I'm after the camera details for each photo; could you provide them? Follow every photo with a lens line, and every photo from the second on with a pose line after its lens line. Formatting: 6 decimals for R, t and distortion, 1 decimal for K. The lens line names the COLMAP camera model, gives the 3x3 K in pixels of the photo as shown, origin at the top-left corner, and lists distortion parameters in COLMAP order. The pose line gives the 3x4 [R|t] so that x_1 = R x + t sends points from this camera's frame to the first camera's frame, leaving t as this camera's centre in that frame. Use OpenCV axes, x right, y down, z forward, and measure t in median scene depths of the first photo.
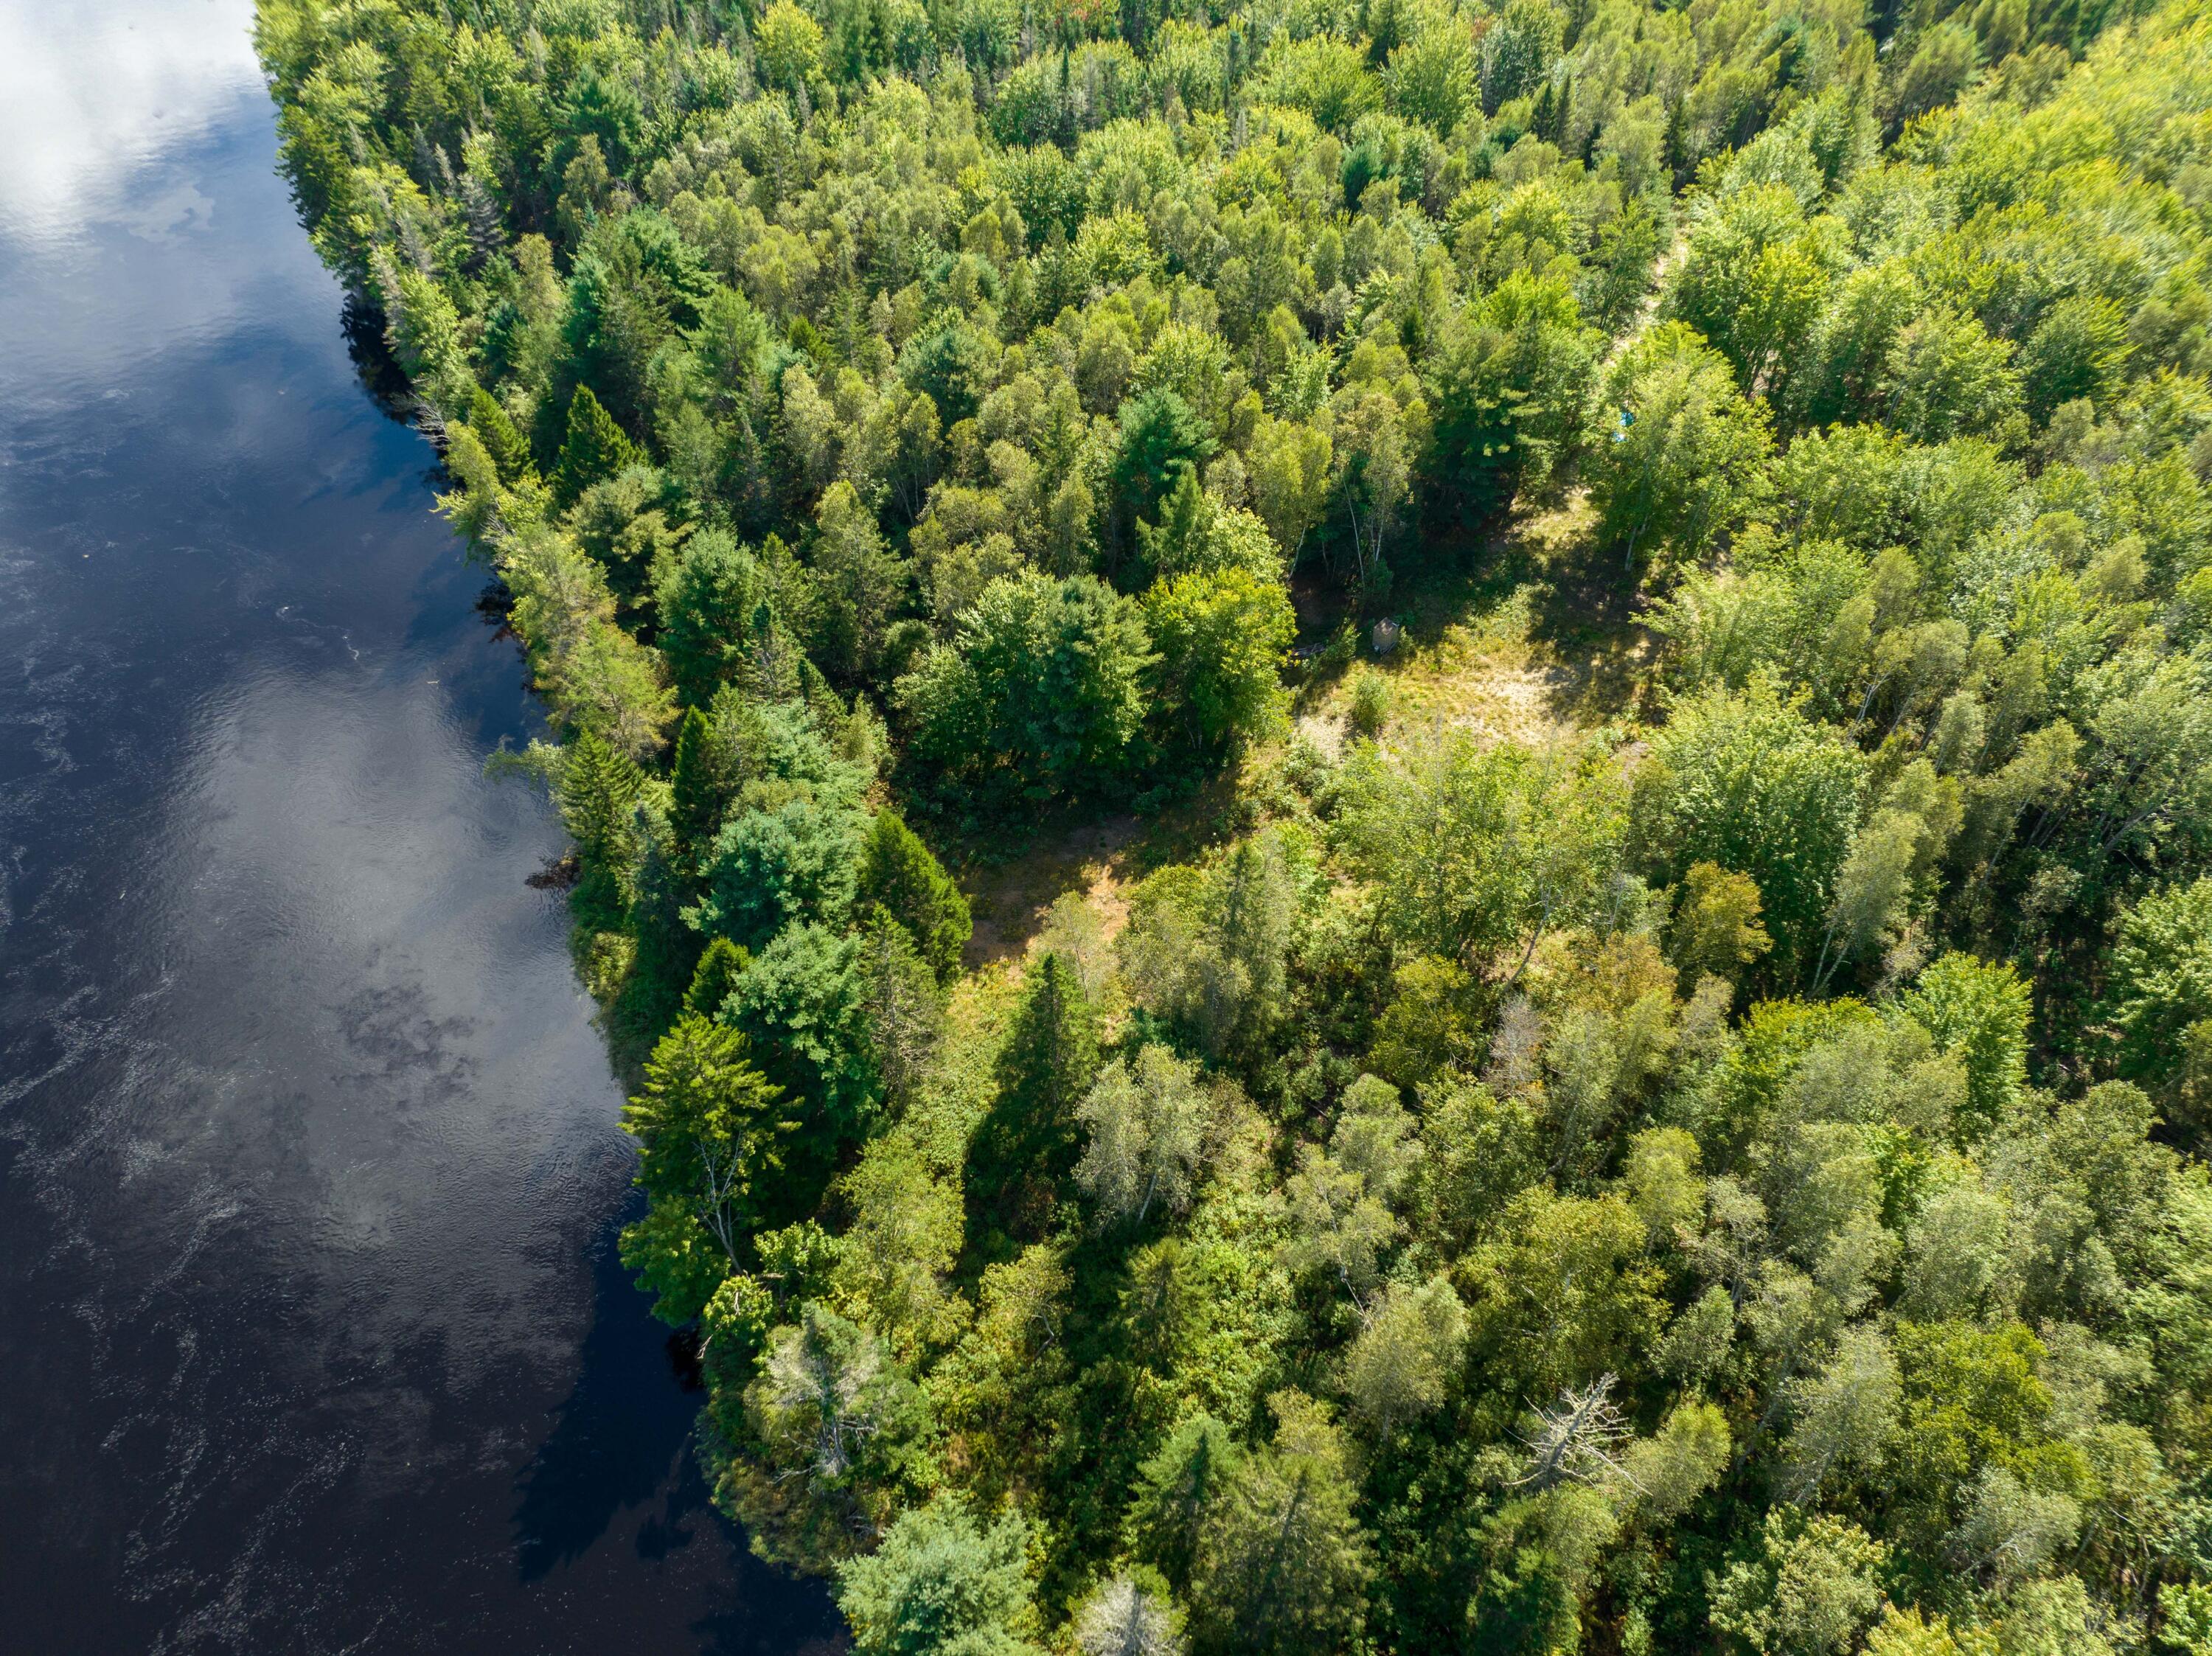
lens RADIAL K [[1578.6, 0, 1106.0], [0, 1578.6, 828.0], [0, 0, 1]] dist [-0.006691, -0.005266]
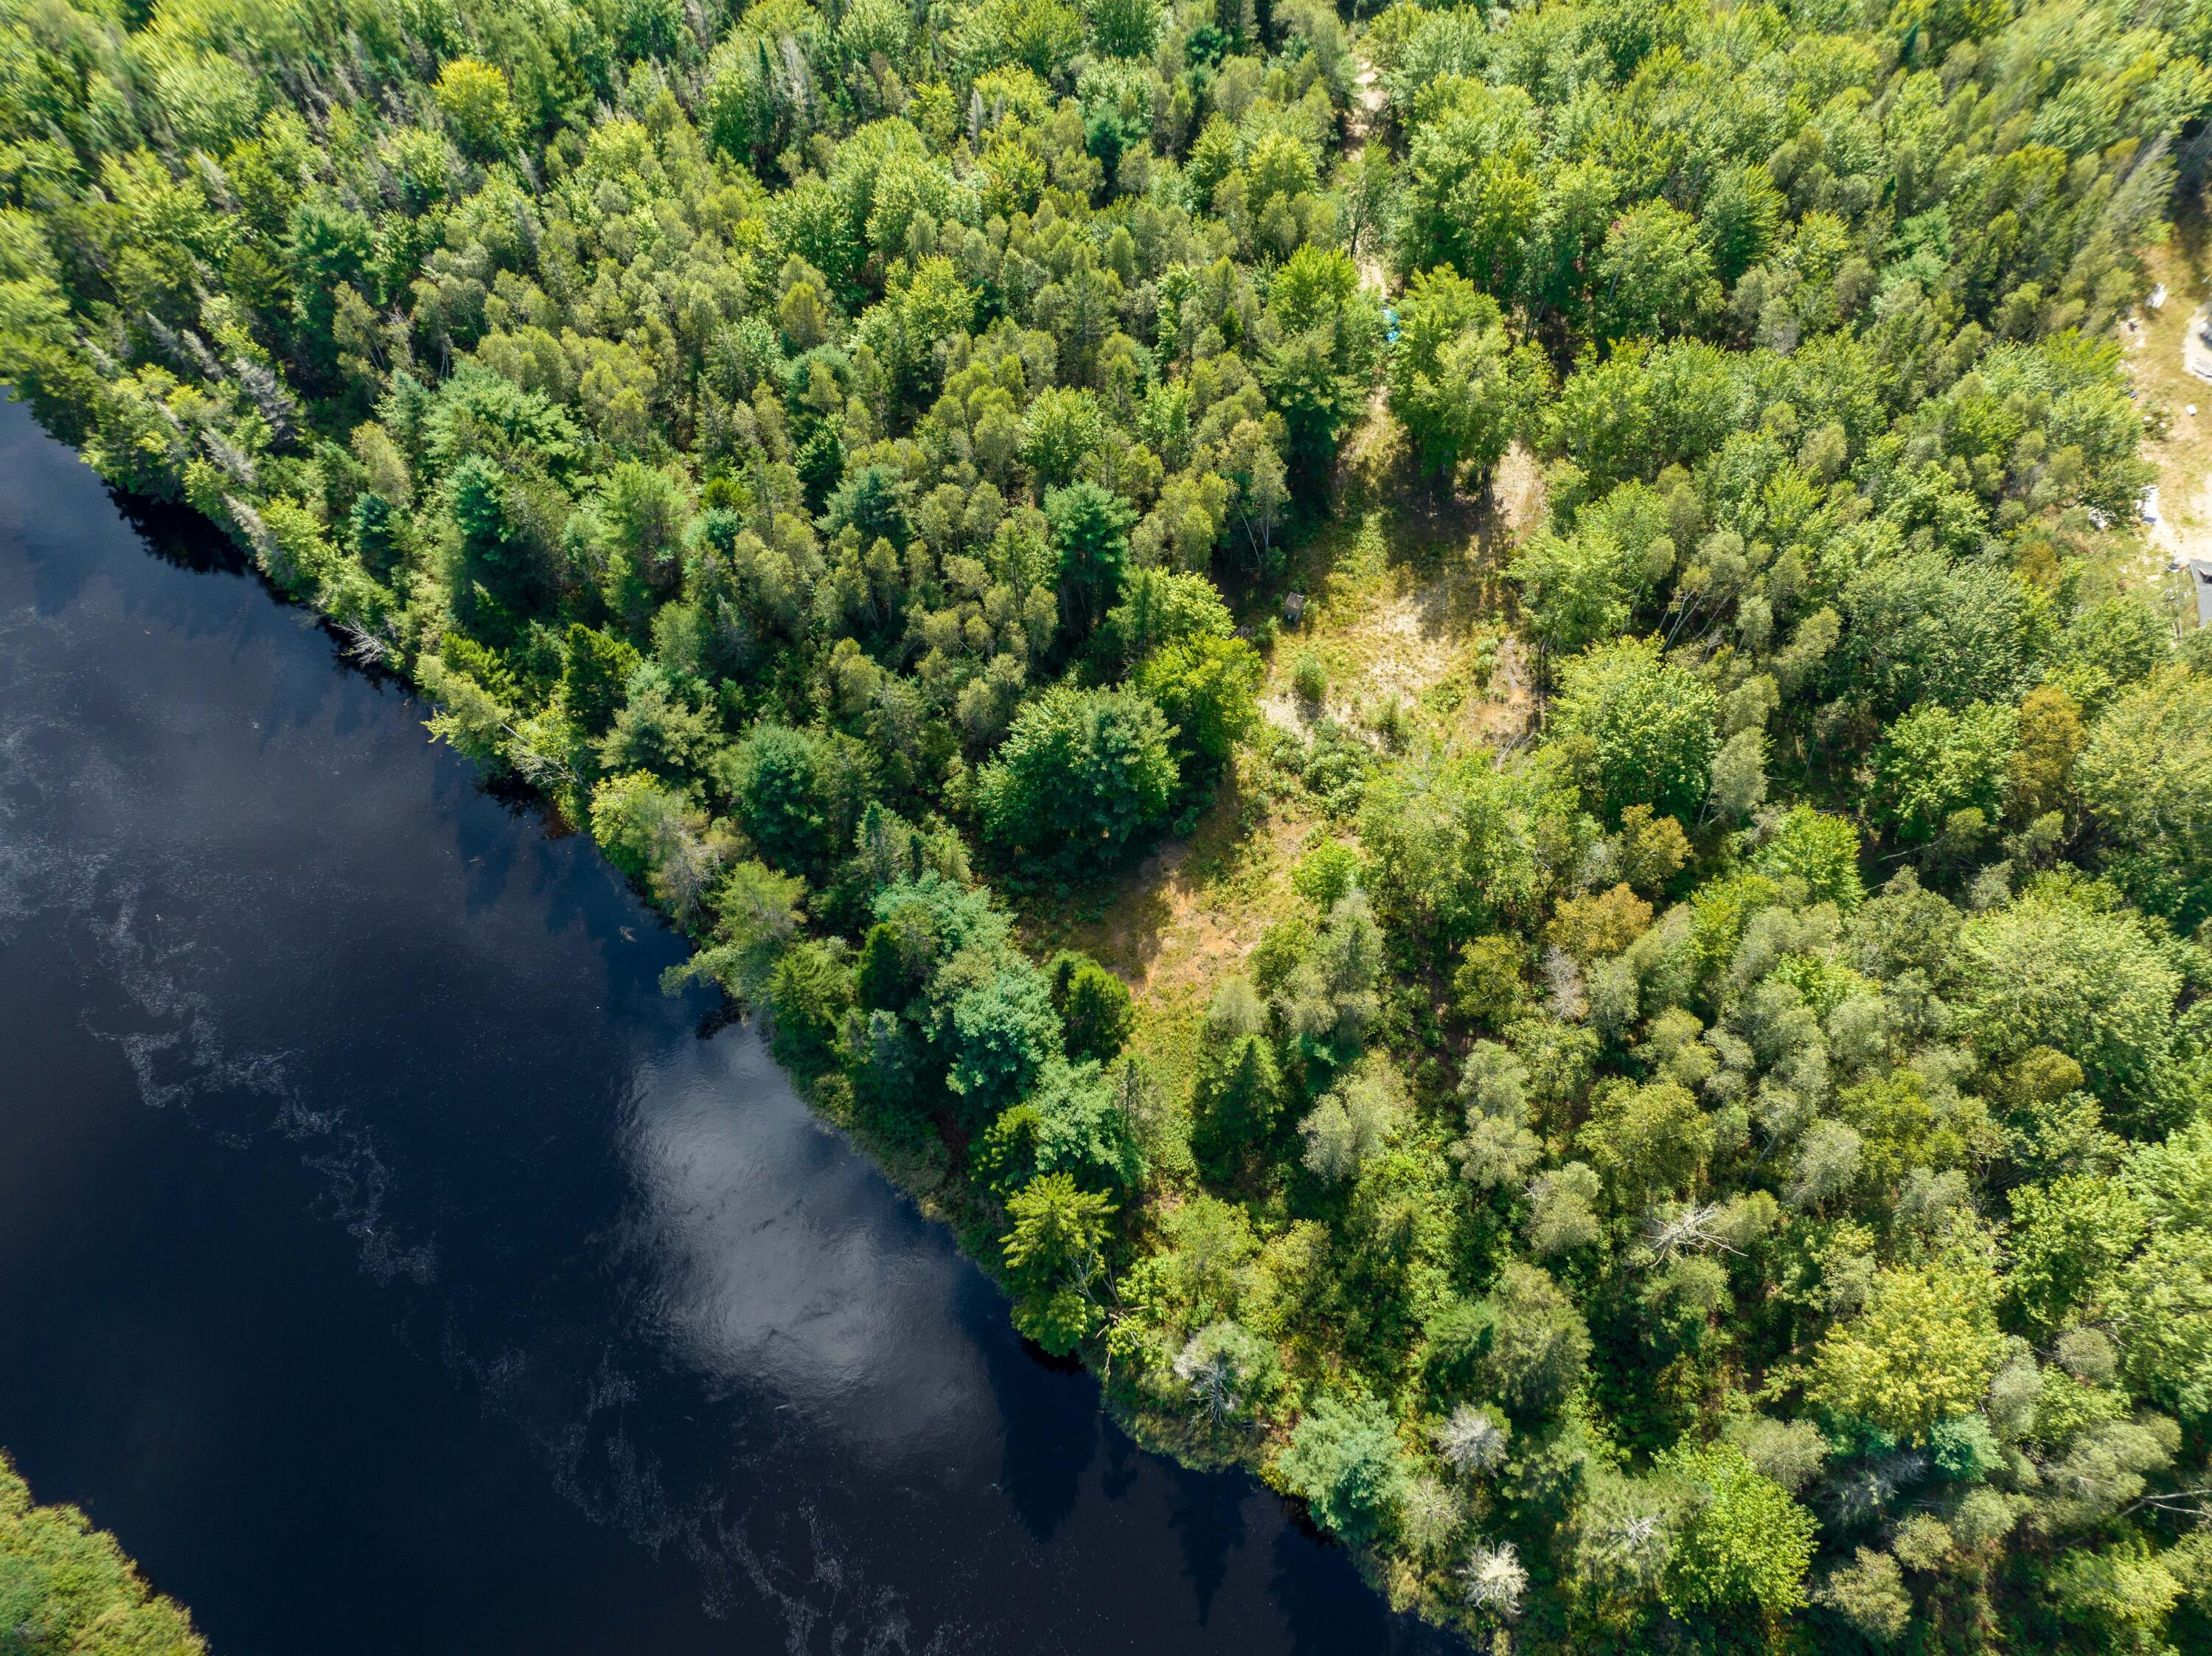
lens RADIAL K [[1528.8, 0, 1106.0], [0, 1528.8, 828.0], [0, 0, 1]] dist [0.007214, 0.001921]
pose [[0.922572, -0.353483, 0.154633, -0.223746], [0.291705, 0.901360, 0.320091, -0.425492], [-0.252527, -0.250200, 0.934682, -0.144819]]
